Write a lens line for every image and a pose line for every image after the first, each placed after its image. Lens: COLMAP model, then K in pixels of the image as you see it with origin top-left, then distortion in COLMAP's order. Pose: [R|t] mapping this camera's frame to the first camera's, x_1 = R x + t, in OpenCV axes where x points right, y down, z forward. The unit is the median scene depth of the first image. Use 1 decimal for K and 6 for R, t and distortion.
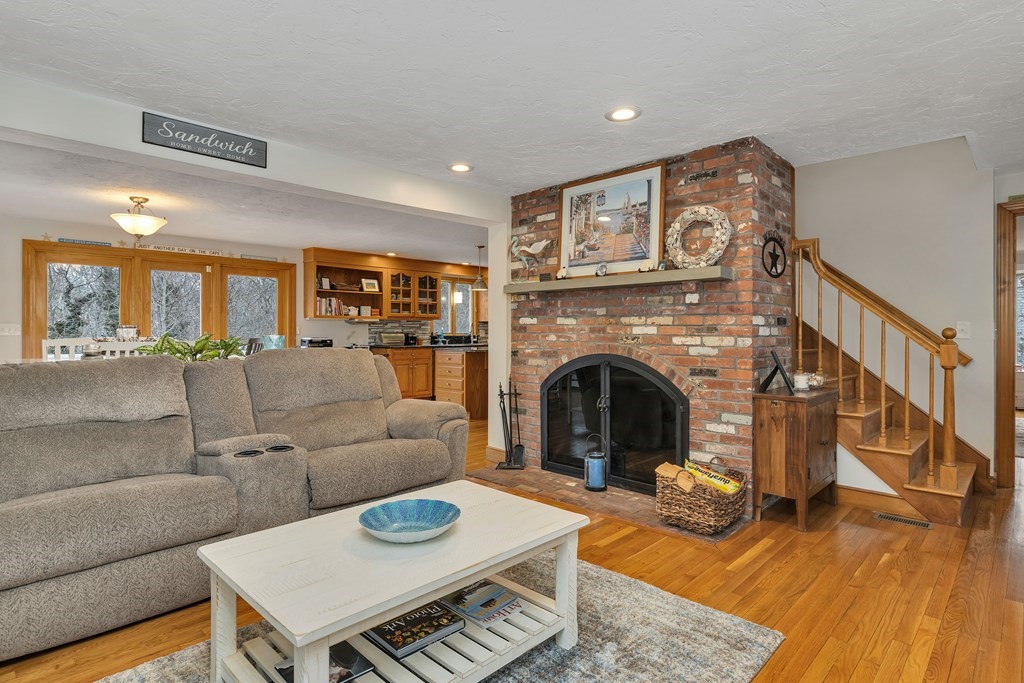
lens RADIAL K [[534.4, 0, 524.8], [0, 534.4, 331.3], [0, 0, 1]] dist [0.001907, 0.000019]
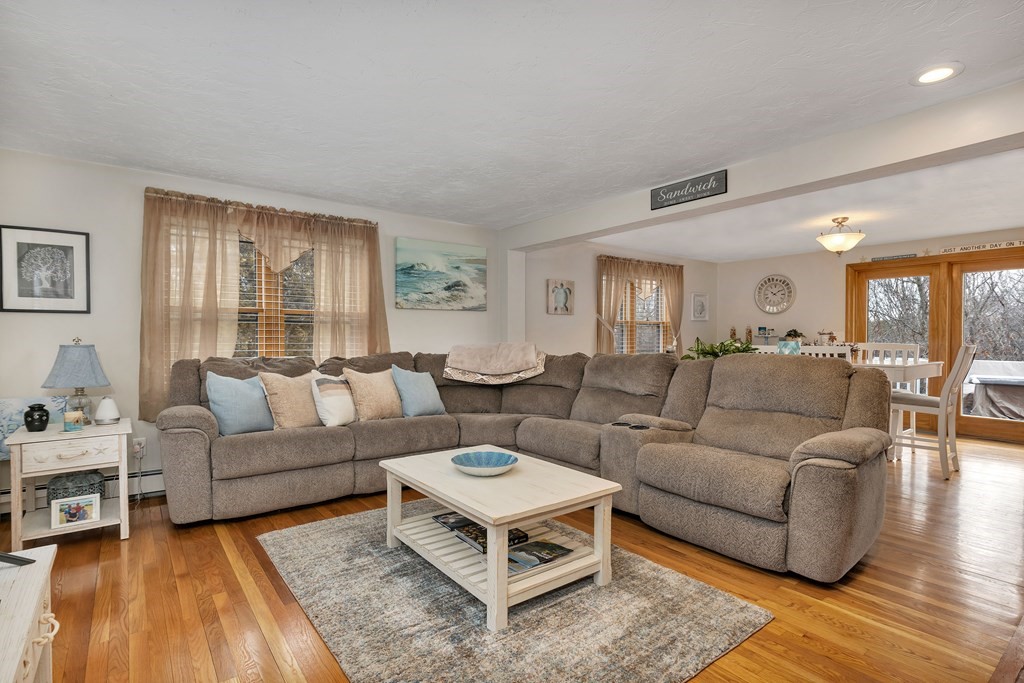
lens RADIAL K [[508.3, 0, 512.0], [0, 508.3, 341.5], [0, 0, 1]] dist [0.000040, 0.000819]
pose [[-0.161065, 0.009041, -0.986902, 0.251510], [-0.004225, 0.999943, 0.009850, 0.000432], [0.986935, 0.005756, -0.161017, 0.280546]]
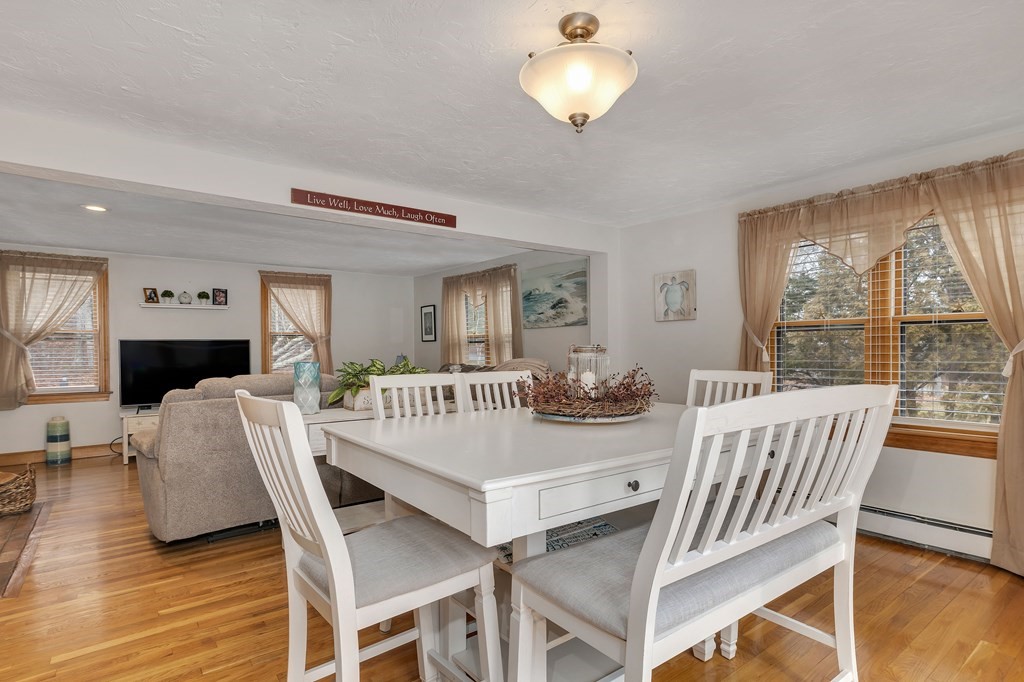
lens RADIAL K [[524.9, 0, 512.6], [0, 524.9, 304.5], [0, 0, 1]] dist [0.001823, 0.000128]
pose [[-0.985389, 0.022212, 0.168867, -0.417561], [0.008913, 0.996826, -0.079112, -0.007330], [-0.170088, -0.076451, -0.982459, 0.790079]]
